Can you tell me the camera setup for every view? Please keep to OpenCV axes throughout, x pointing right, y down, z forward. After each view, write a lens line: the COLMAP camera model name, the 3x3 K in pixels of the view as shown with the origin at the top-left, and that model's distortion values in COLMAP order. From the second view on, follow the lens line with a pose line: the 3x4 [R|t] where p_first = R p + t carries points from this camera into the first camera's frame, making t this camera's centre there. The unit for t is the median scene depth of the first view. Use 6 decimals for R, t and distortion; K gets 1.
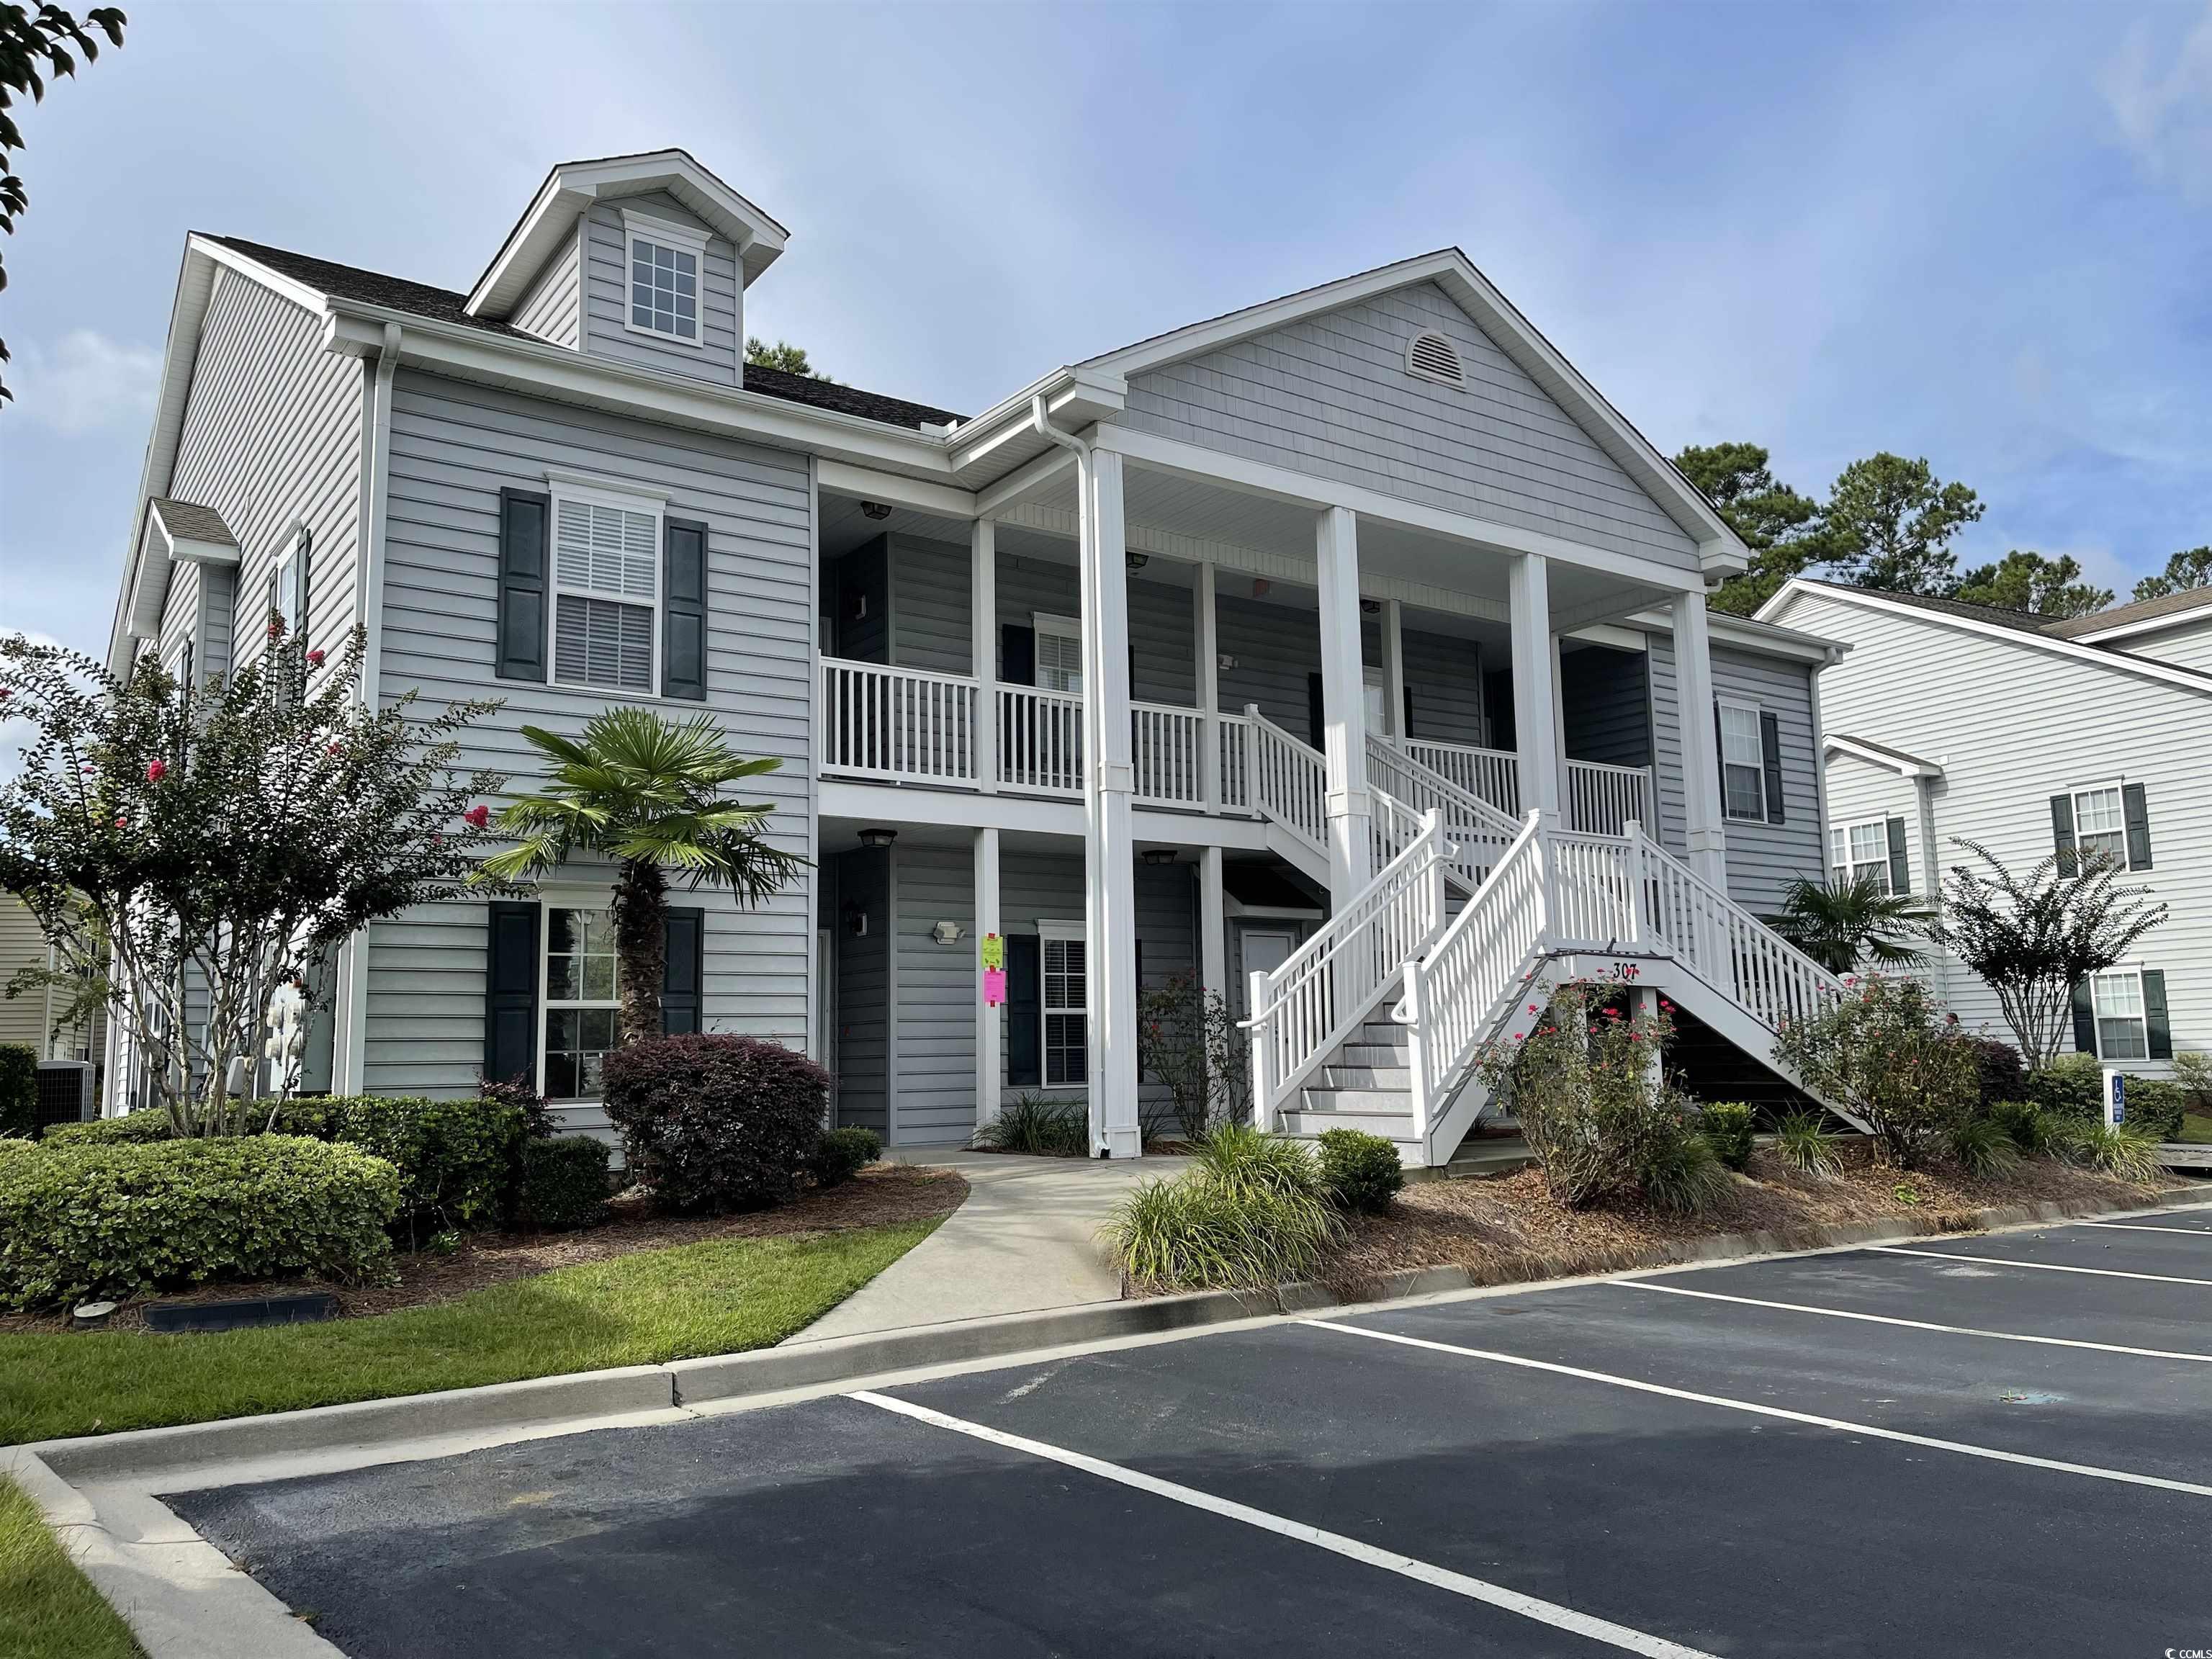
lens RADIAL K [[1700.8, 0, 1106.0], [0, 1700.8, 829.5], [0, 0, 1]] dist [0.025028, 0.004035]
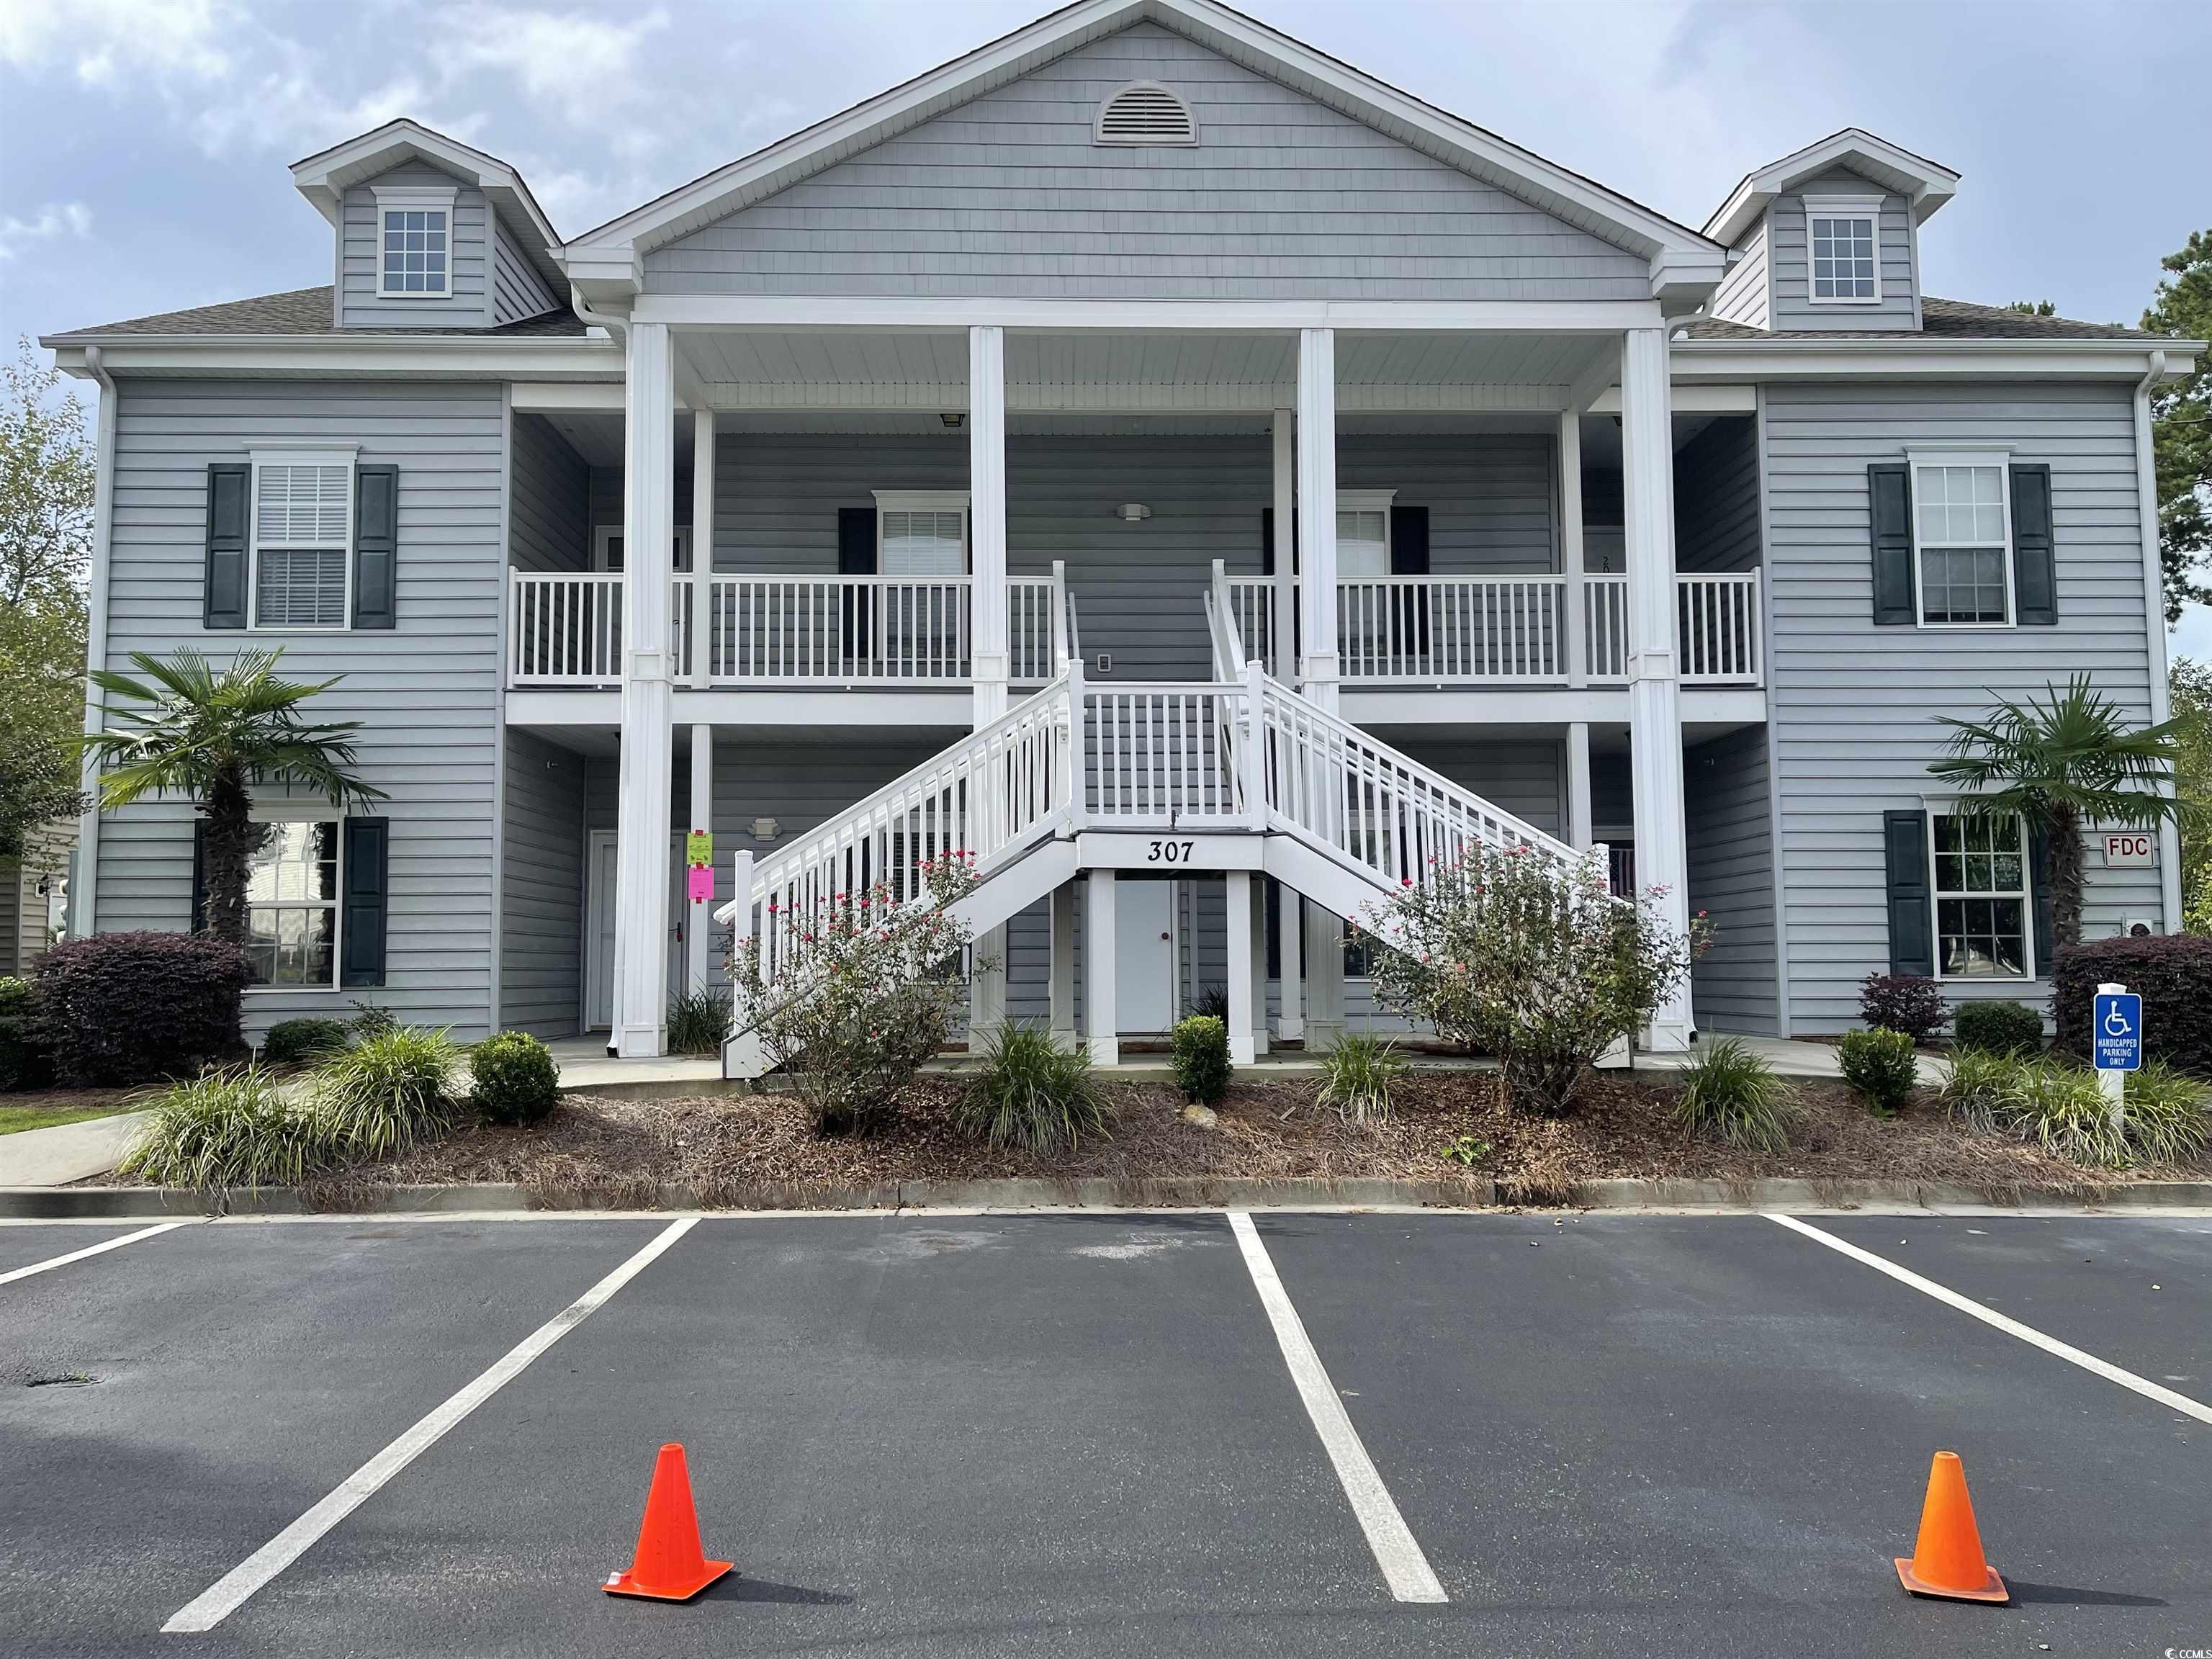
lens RADIAL K [[1700.8, 0, 1106.0], [0, 1700.8, 829.5], [0, 0, 1]] dist [0.025028, 0.004035]
pose [[0.826317, -0.032639, -0.562258, 0.721205], [0.068736, 0.996701, 0.043159, 0.035820], [0.558994, -0.074311, 0.825835, 0.320544]]
